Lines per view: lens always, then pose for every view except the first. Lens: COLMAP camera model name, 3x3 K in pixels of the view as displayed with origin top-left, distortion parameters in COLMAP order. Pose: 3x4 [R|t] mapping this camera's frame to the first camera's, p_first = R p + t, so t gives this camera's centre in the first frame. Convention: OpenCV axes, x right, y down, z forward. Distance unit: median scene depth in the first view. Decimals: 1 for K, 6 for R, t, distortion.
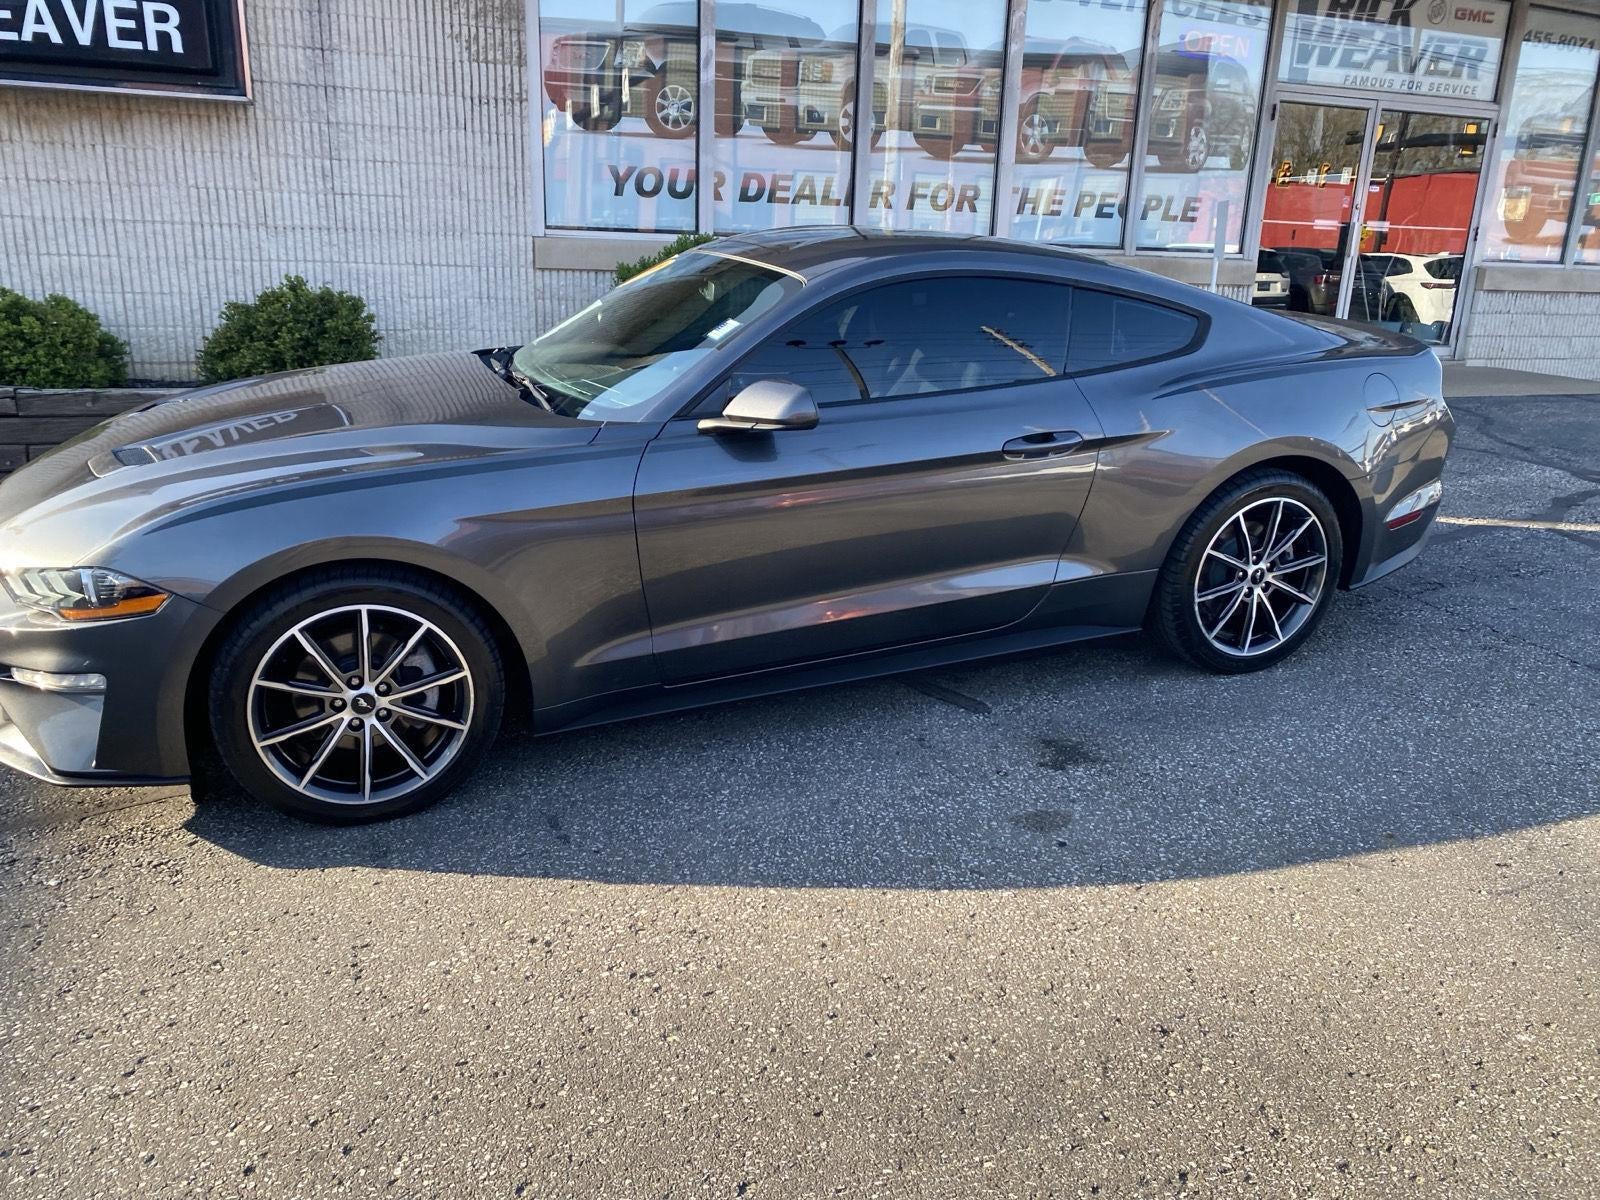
lens RADIAL K [[1207.5, 0, 798.3], [0, 1207.5, 607.8], [0, 0, 1]] dist [0.011392, -0.002306]
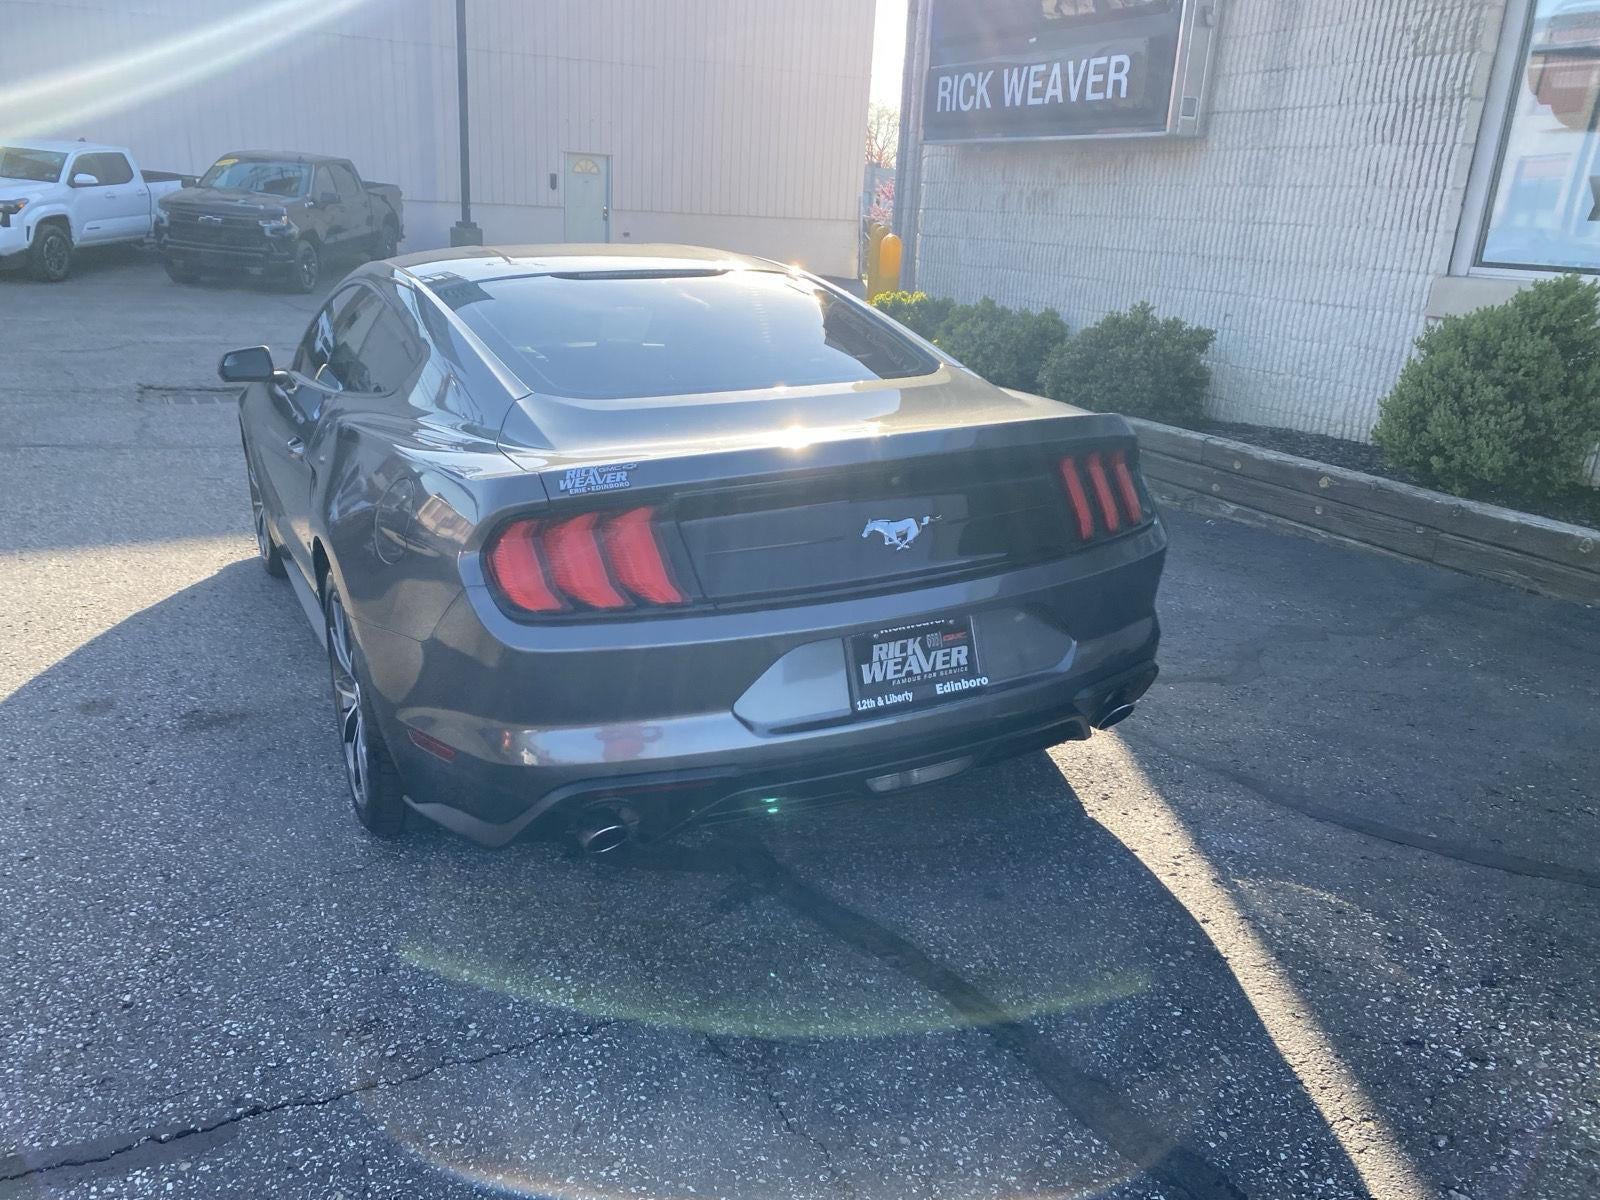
lens RADIAL K [[1242.8, 0, 783.0], [0, 1242.8, 597.1], [0, 0, 1]] dist [0.026575, 0.004853]
pose [[0.092762, 0.276941, -0.956399, 0.580024], [-0.324144, 0.916615, 0.233982, -0.180109], [0.941449, 0.288306, 0.174796, 0.556939]]
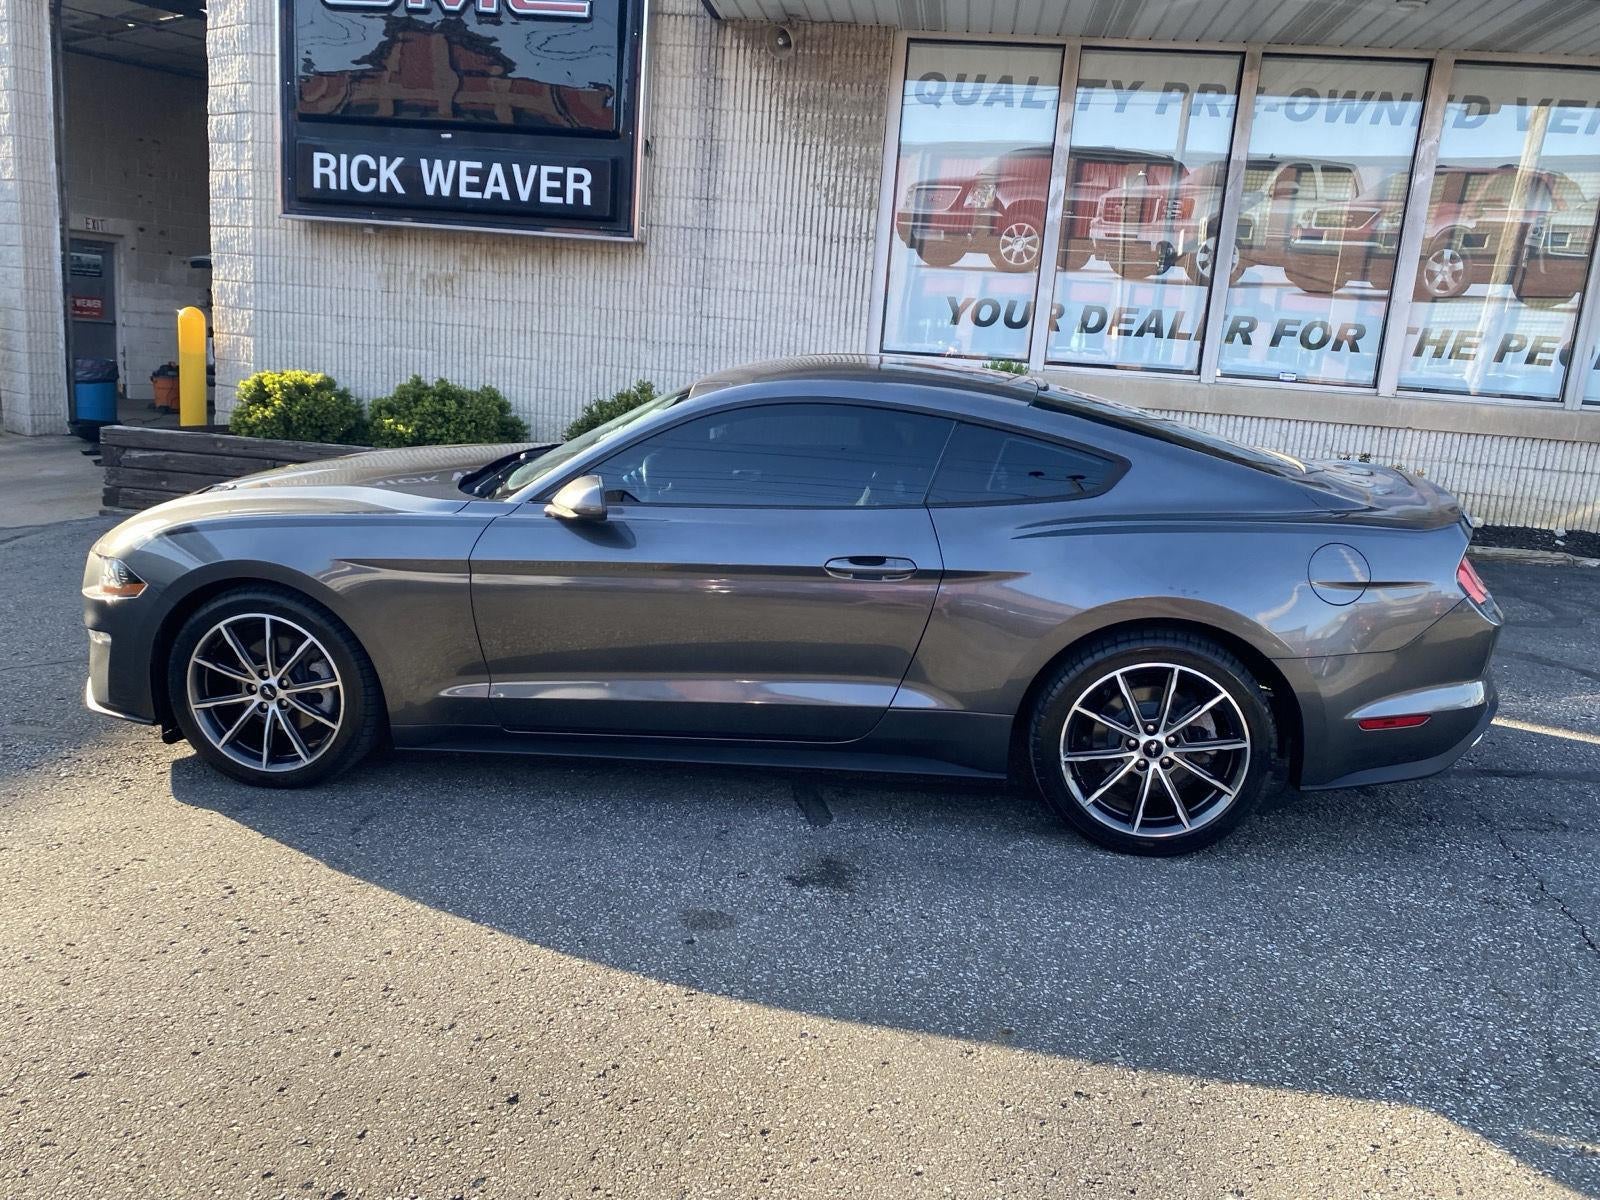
lens RADIAL K [[1209.5, 0, 800.0], [0, 1209.5, 600.0], [0, 0, 1]] dist [0.030553, -0.030113]
pose [[0.874603, 0.133570, -0.466078, 0.282021], [-0.181953, 0.981465, -0.060166, -0.016424], [0.449403, 0.137426, 0.882695, 0.037216]]
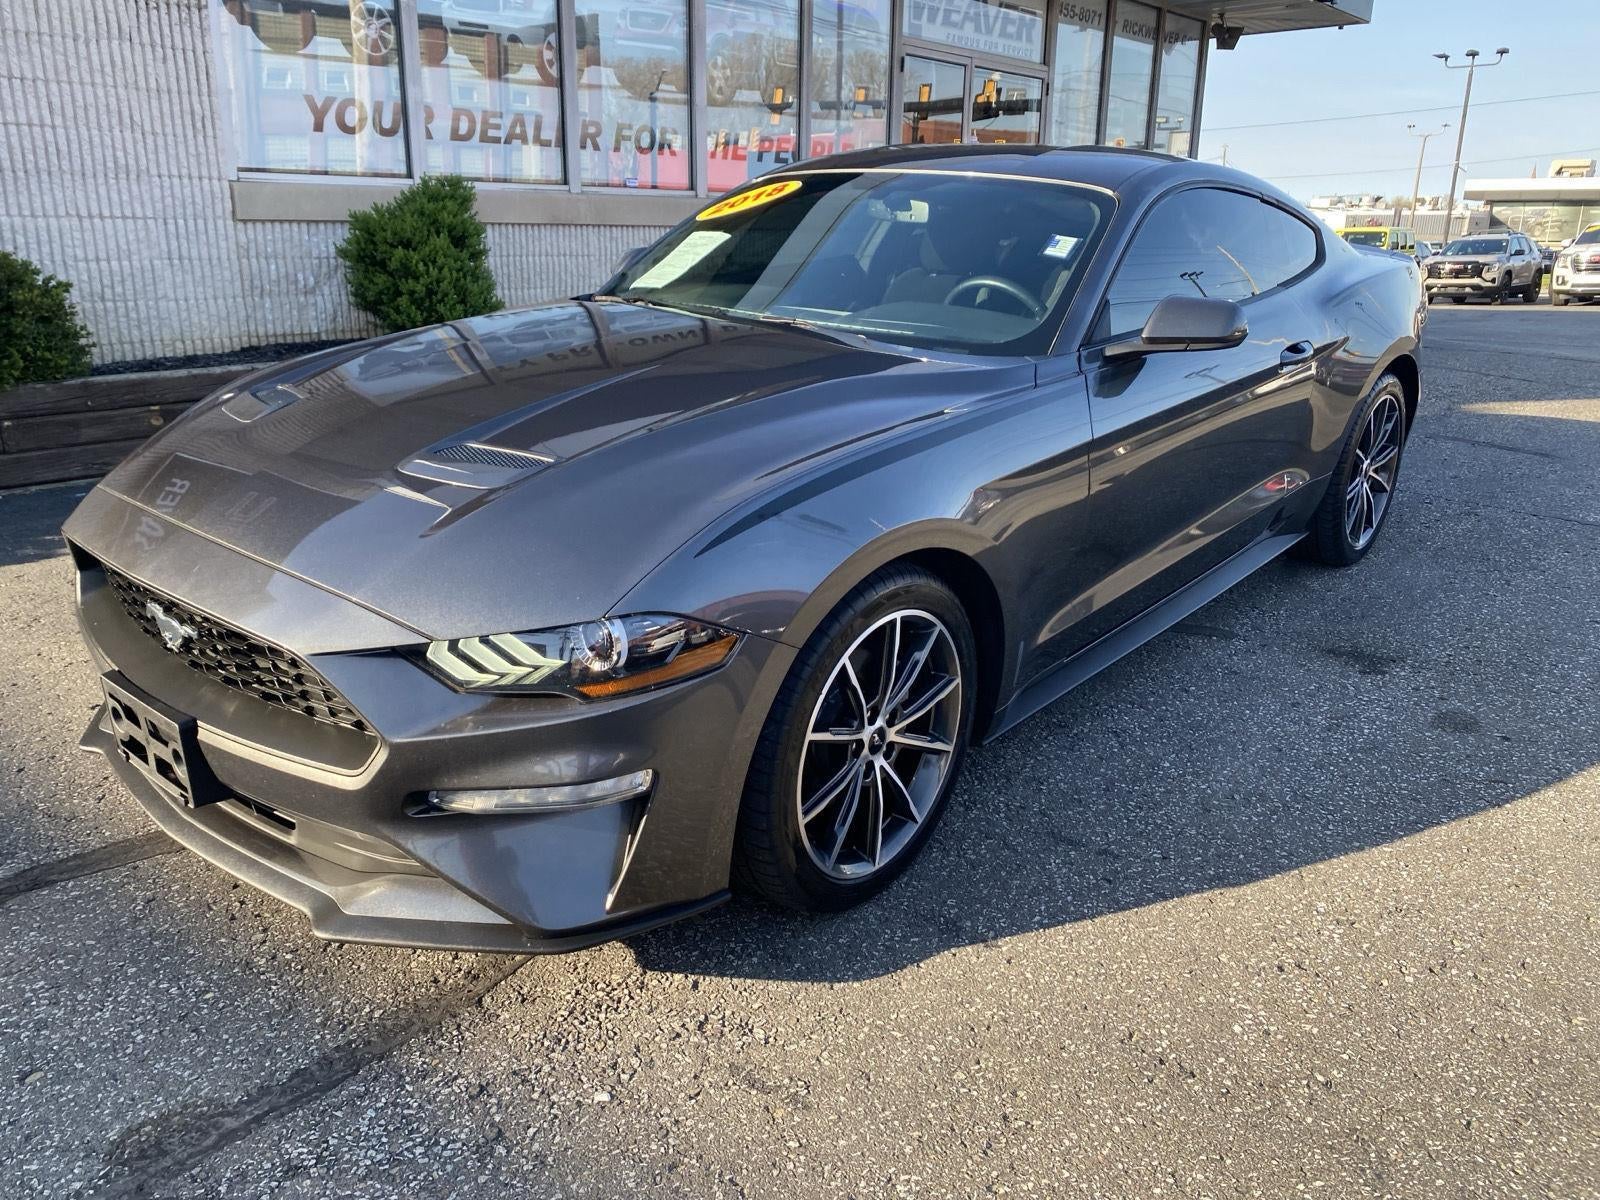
lens RADIAL K [[1200.4, 0, 789.6], [0, 1200.4, 581.1], [0, 0, 1]] dist [0.018229, -0.008655]
pose [[0.893581, -0.147161, 0.424094, -0.277602], [0.143739, 0.988797, 0.040249, -0.023378], [-0.425266, 0.024993, 0.904723, 0.129004]]
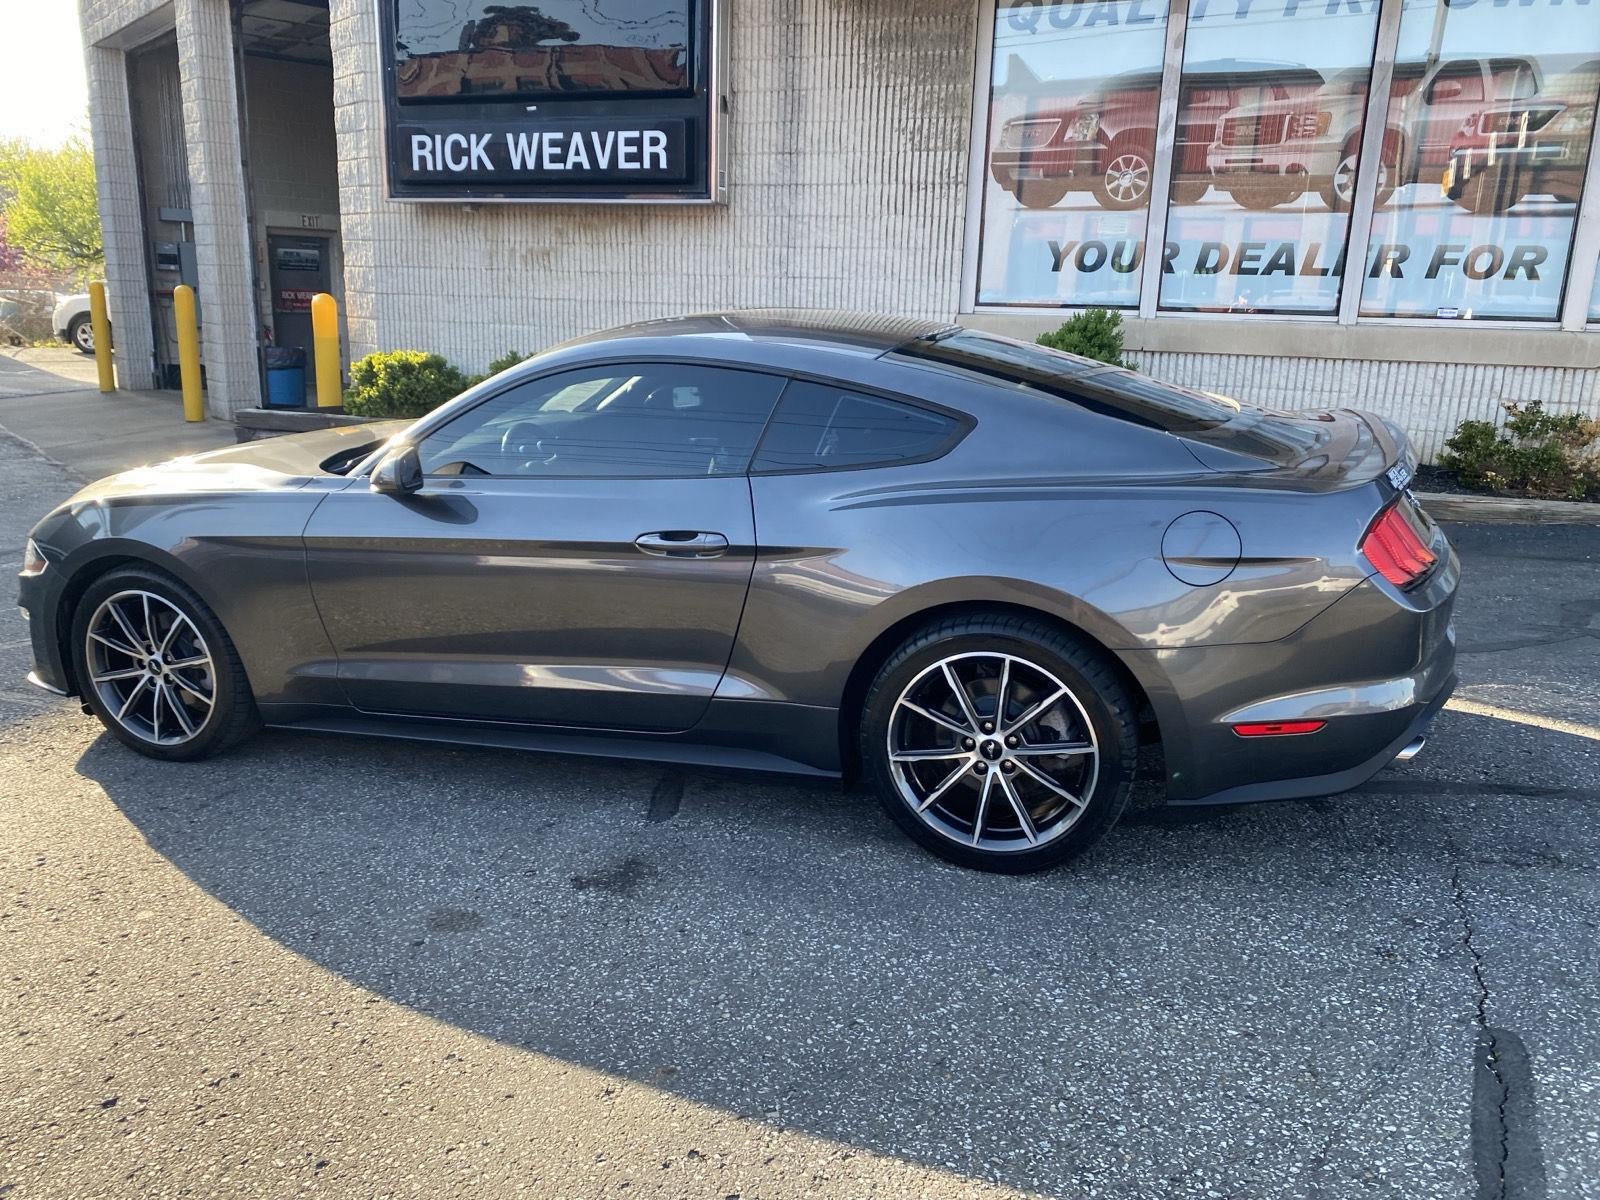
lens RADIAL K [[1219.5, 0, 799.5], [0, 1219.5, 607.8], [0, 0, 1]] dist [0.017940, -0.010394]
pose [[0.756000, 0.153346, -0.636356, 0.391447], [-0.190016, 0.981721, 0.010830, -0.051212], [0.626385, 0.112730, 0.771319, 0.156153]]
